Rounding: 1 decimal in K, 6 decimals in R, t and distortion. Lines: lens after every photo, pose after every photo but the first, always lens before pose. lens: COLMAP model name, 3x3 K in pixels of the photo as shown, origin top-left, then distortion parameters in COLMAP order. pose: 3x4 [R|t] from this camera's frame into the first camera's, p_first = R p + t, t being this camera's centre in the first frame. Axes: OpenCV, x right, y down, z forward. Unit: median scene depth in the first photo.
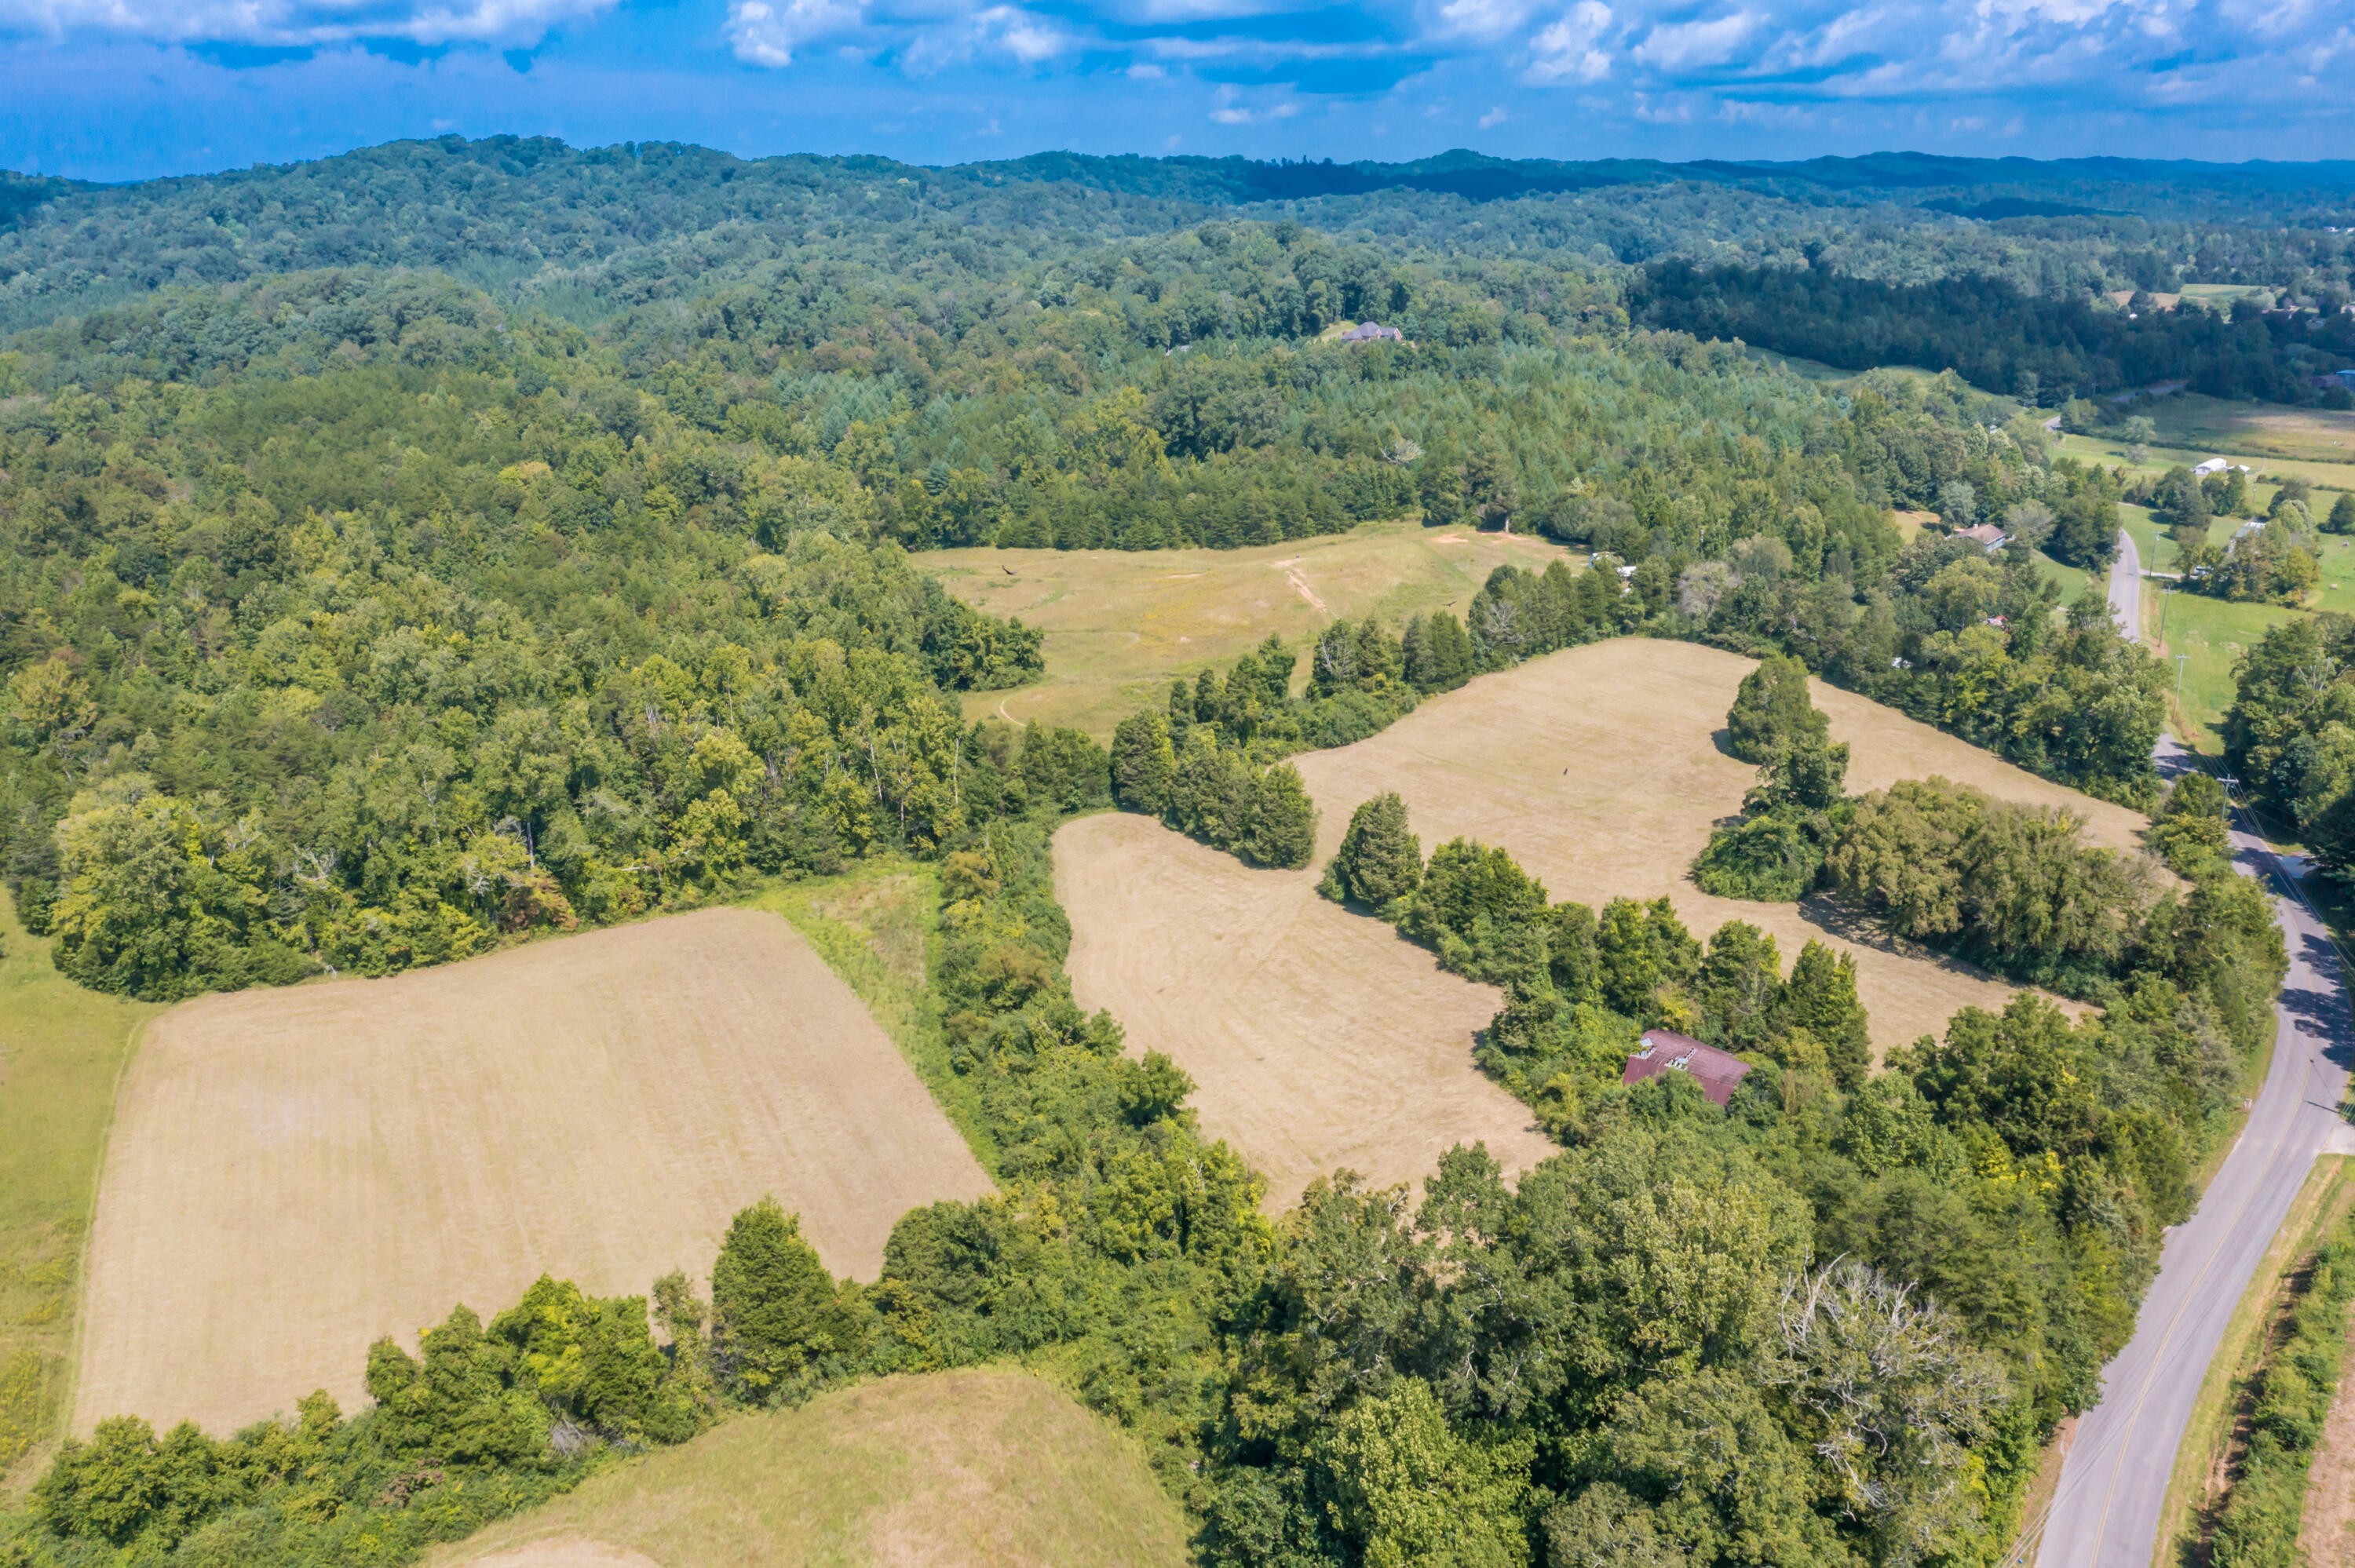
lens RADIAL K [[1872.3, 0, 1180.4], [0, 1872.3, 784.8], [0, 0, 1]] dist [-0.007692, 0.002917]
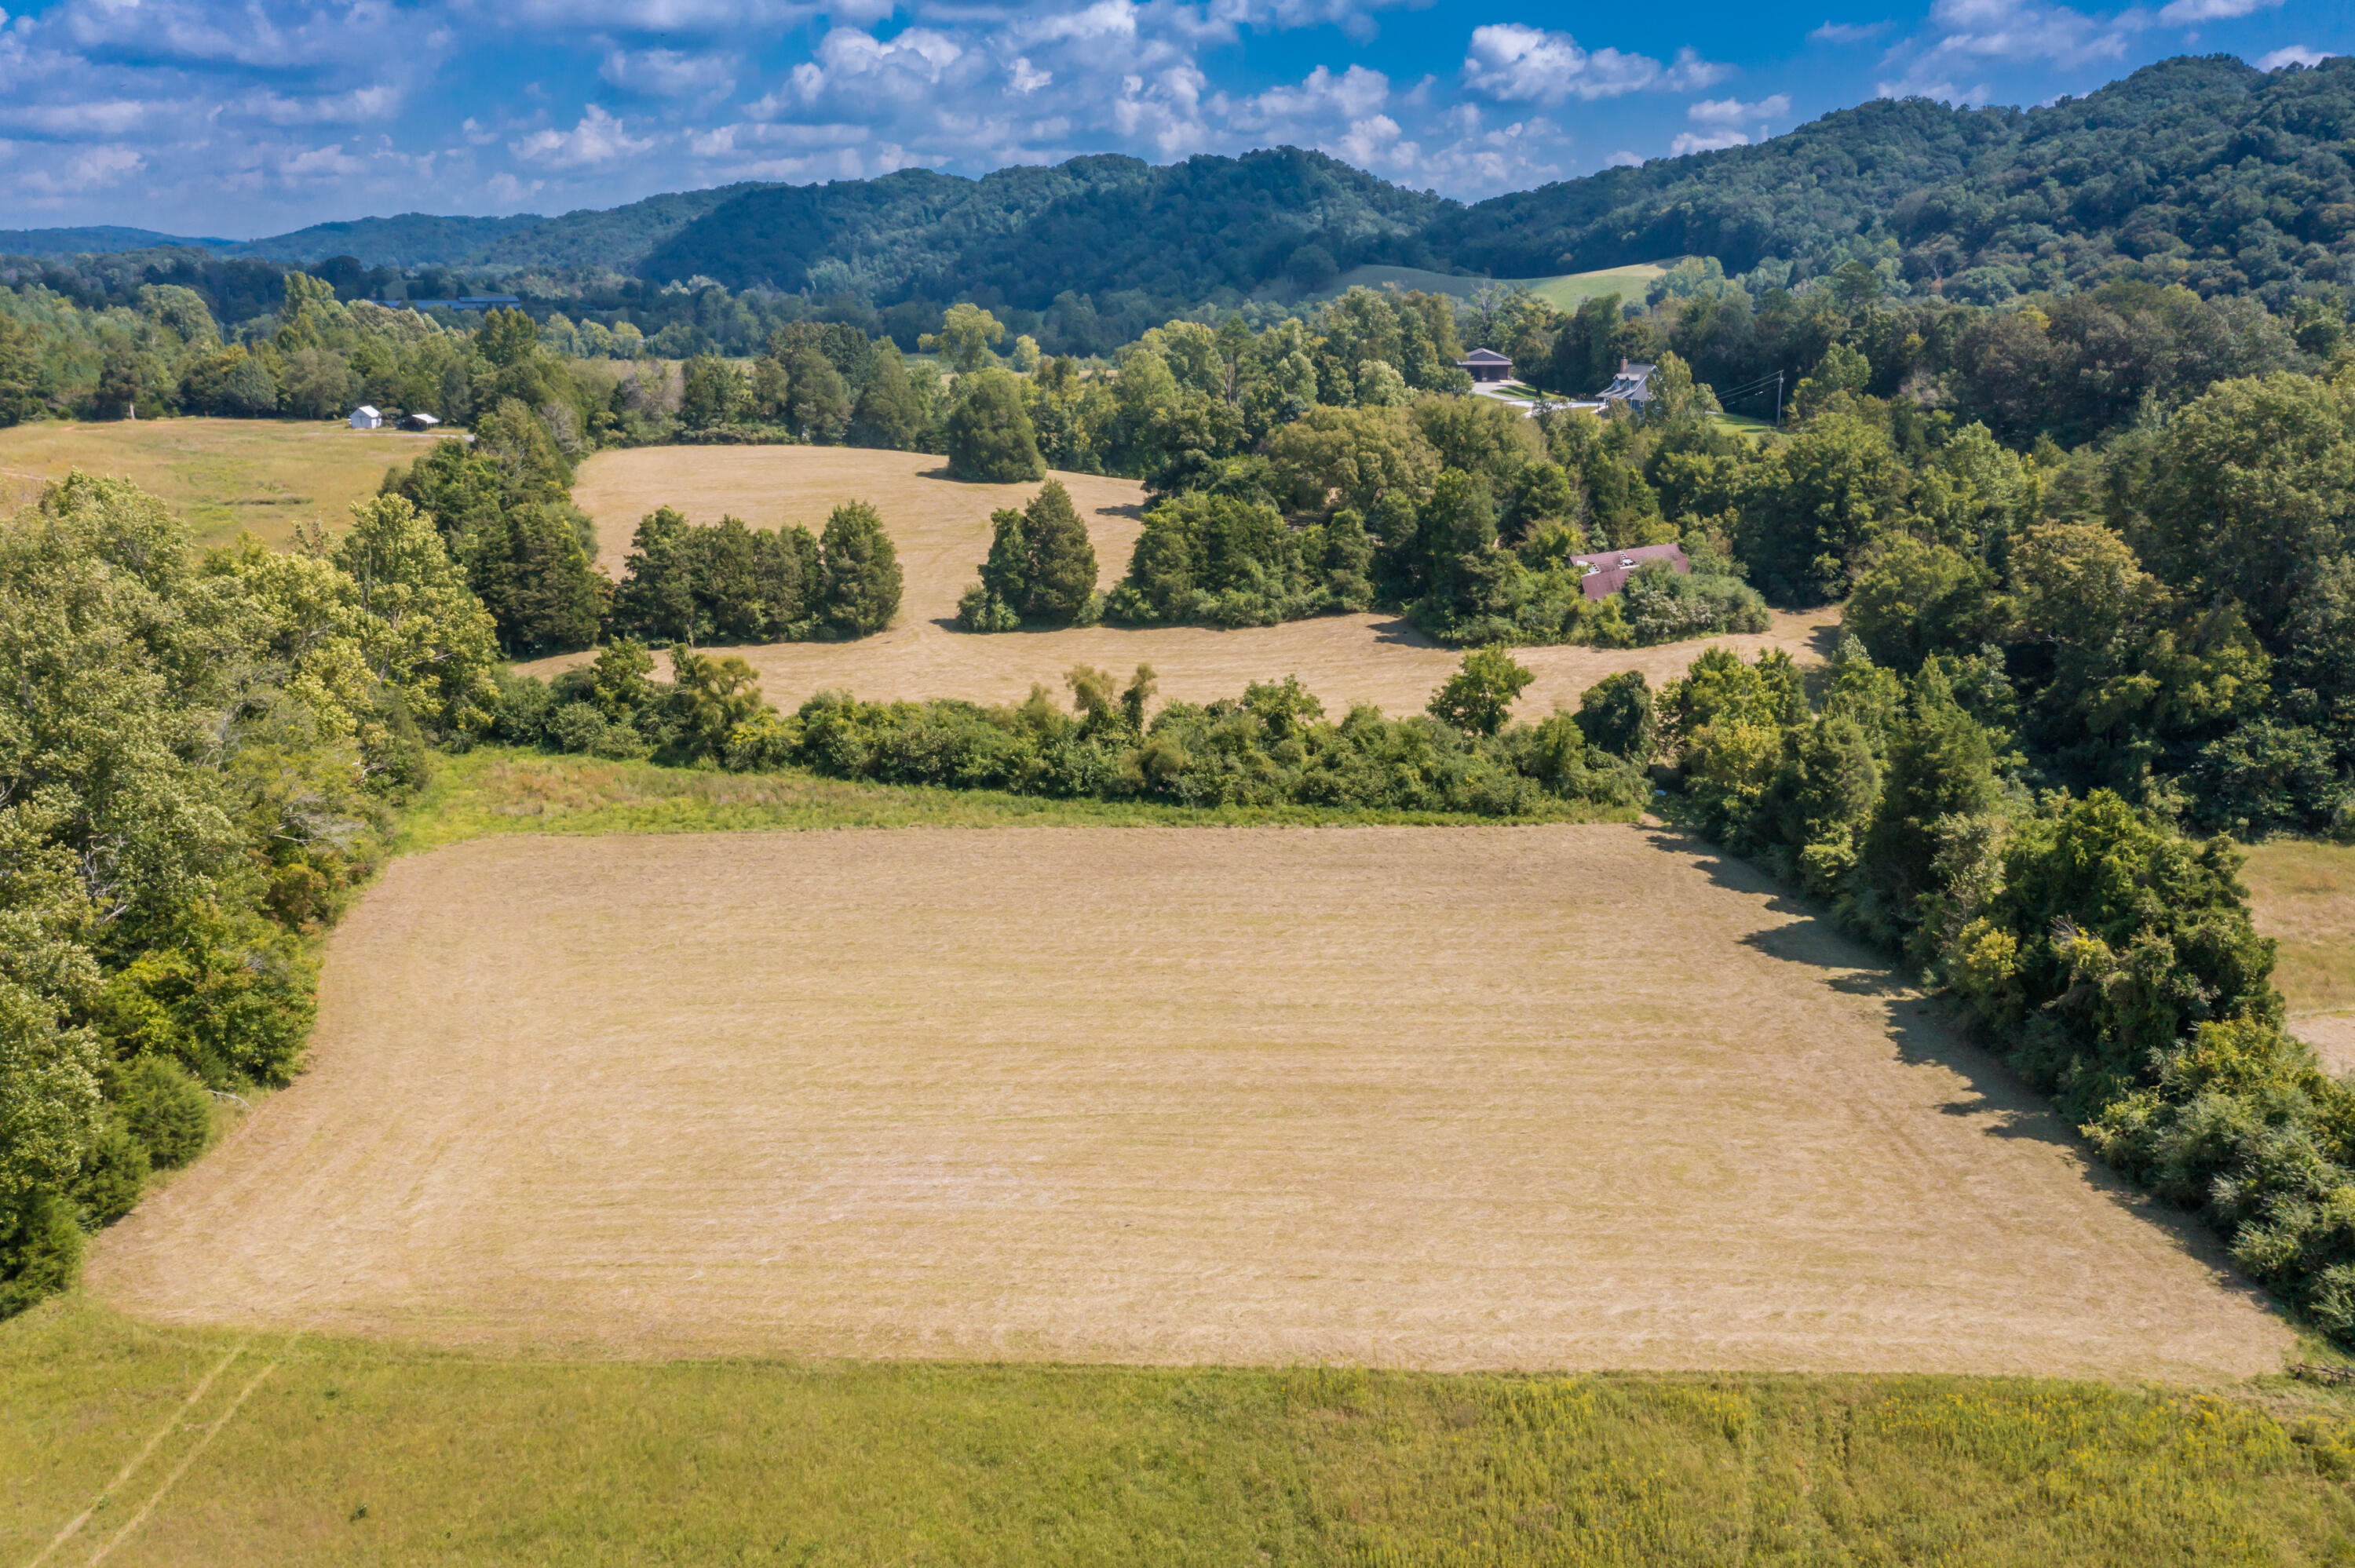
lens RADIAL K [[1847.5, 0, 1169.2], [0, 1847.5, 791.5], [0, 0, 1]] dist [0.003197, -0.000461]
pose [[0.385943, -0.242475, 0.890087, -0.630406], [0.276920, 0.950795, 0.138940, 0.034744], [-0.879979, 0.192860, 0.434099, 0.570161]]
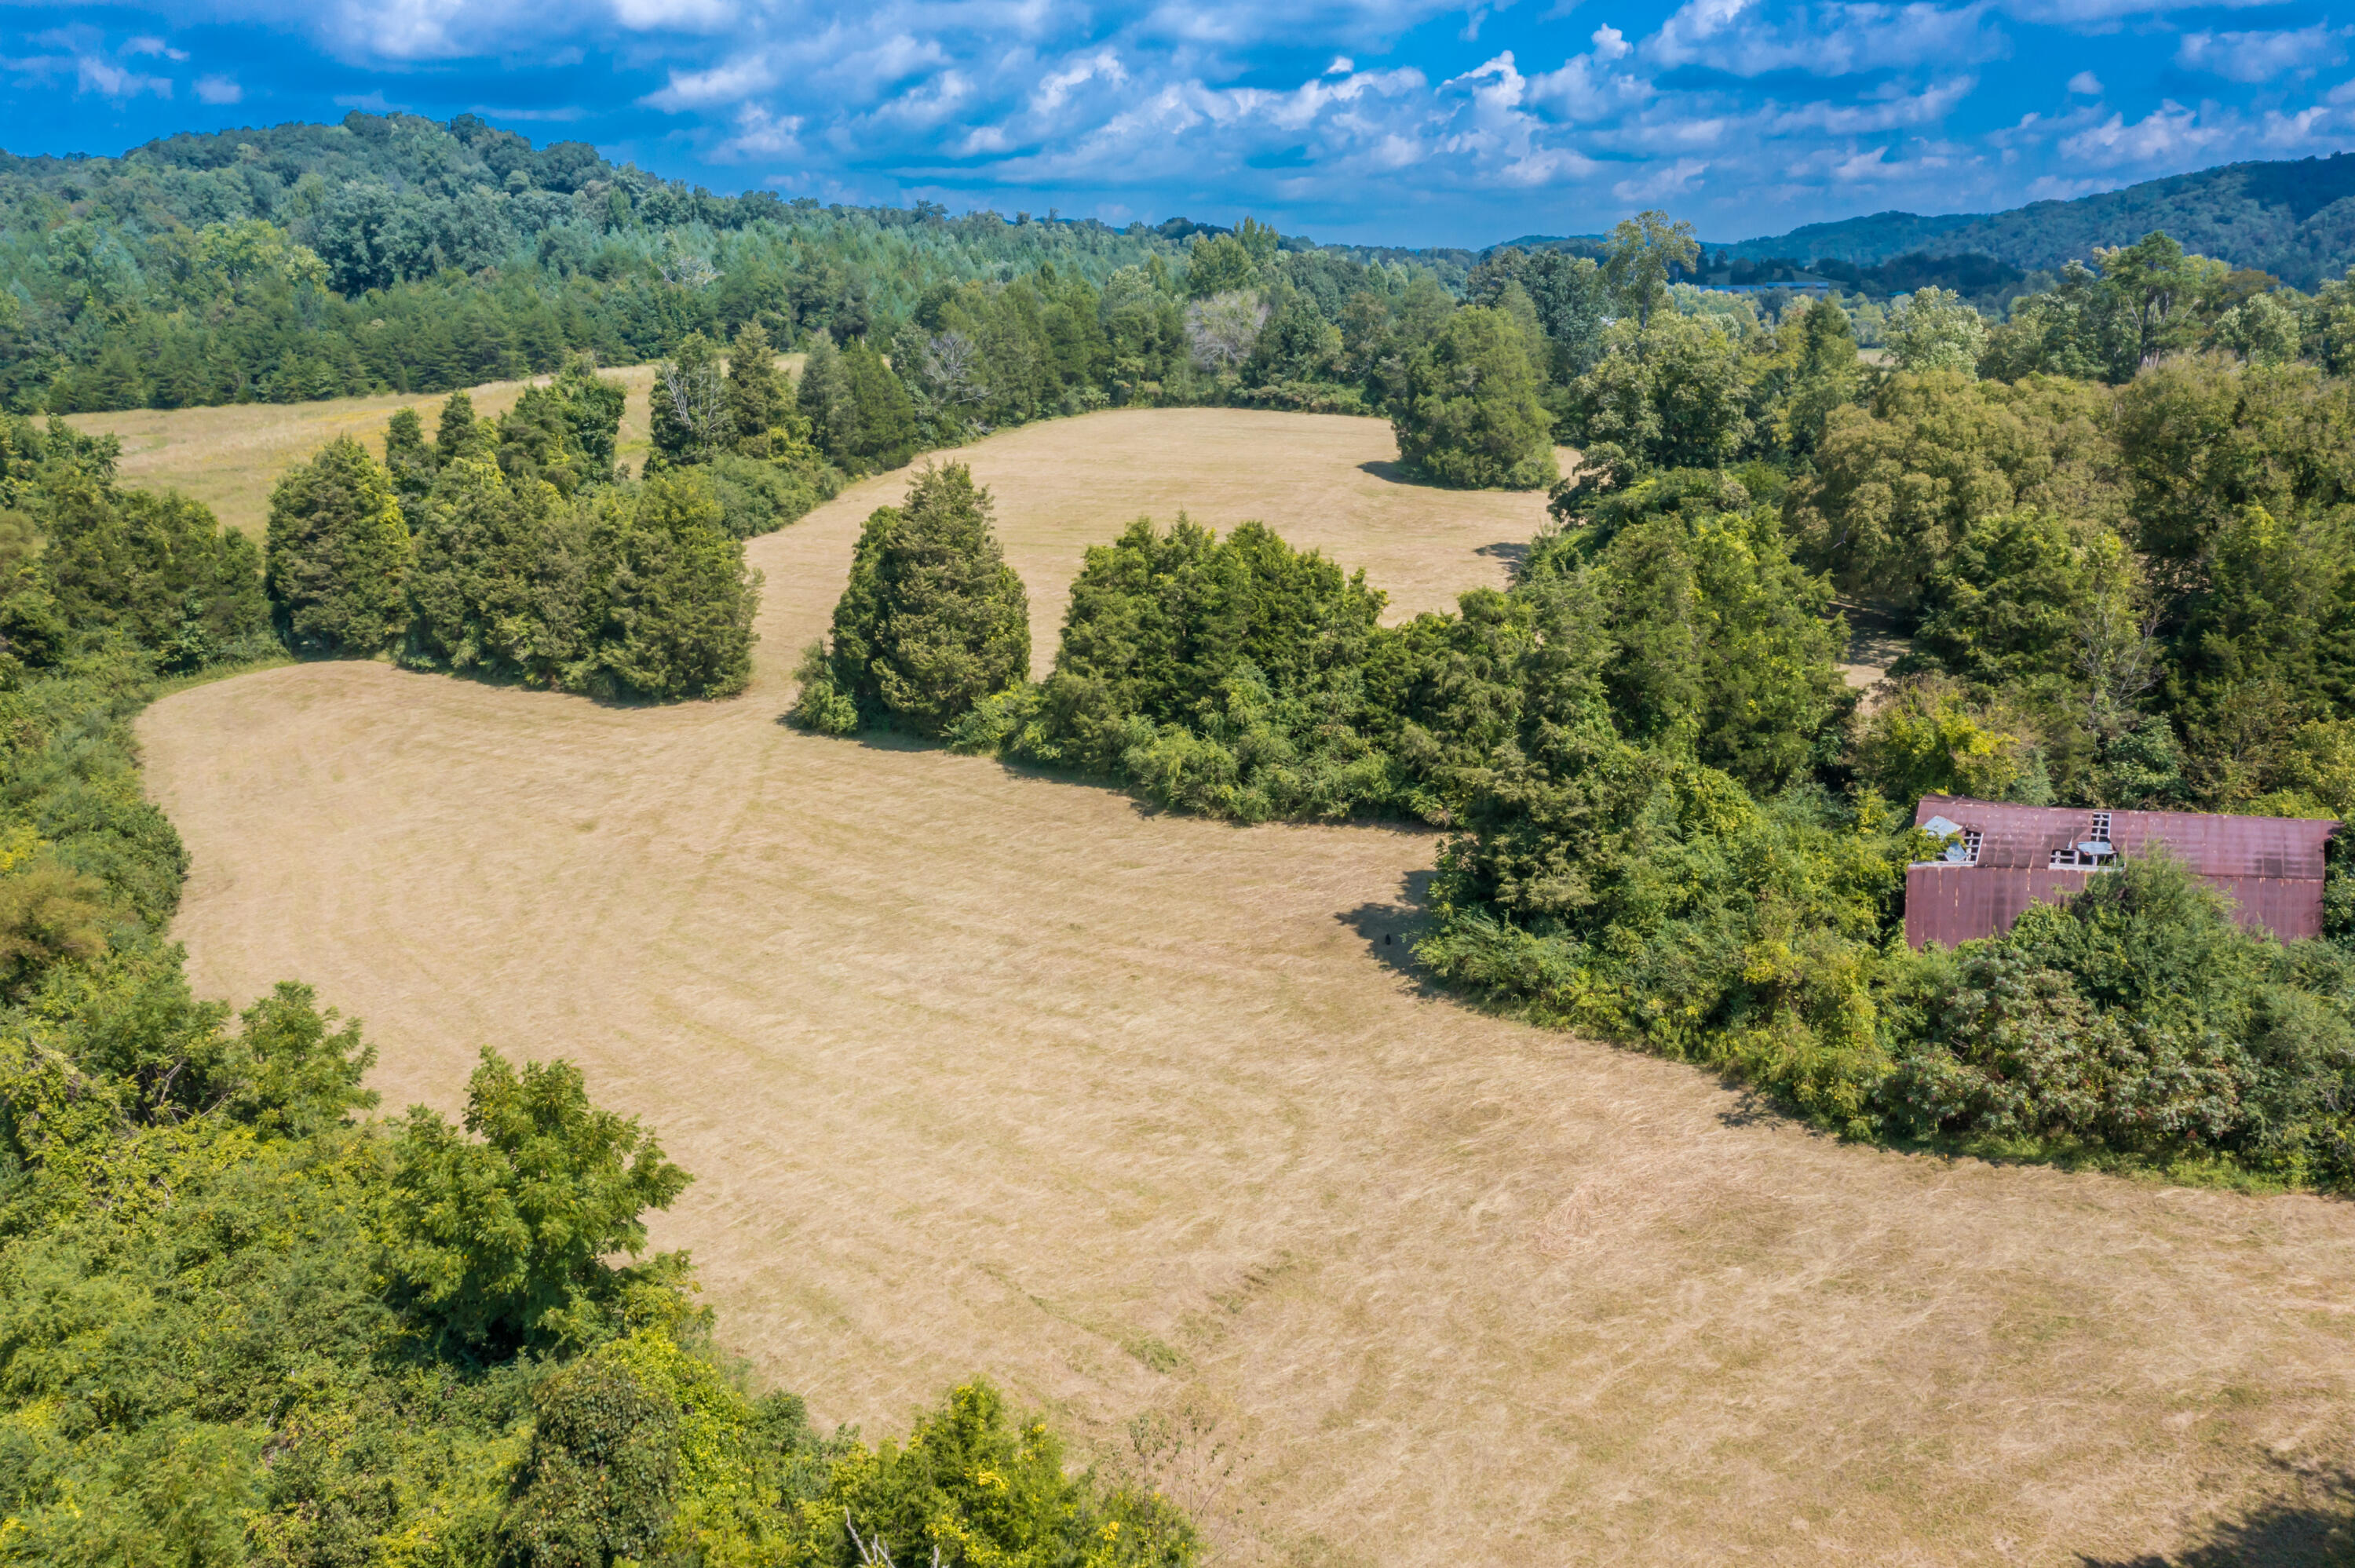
lens RADIAL K [[1853.6, 0, 1173.1], [0, 1853.6, 783.8], [0, 0, 1]] dist [0.000444, -0.008517]
pose [[0.913701, -0.096424, 0.394782, -0.020403], [0.111966, 0.993576, -0.016463, 0.088063], [-0.390658, 0.059245, 0.918628, 0.541263]]
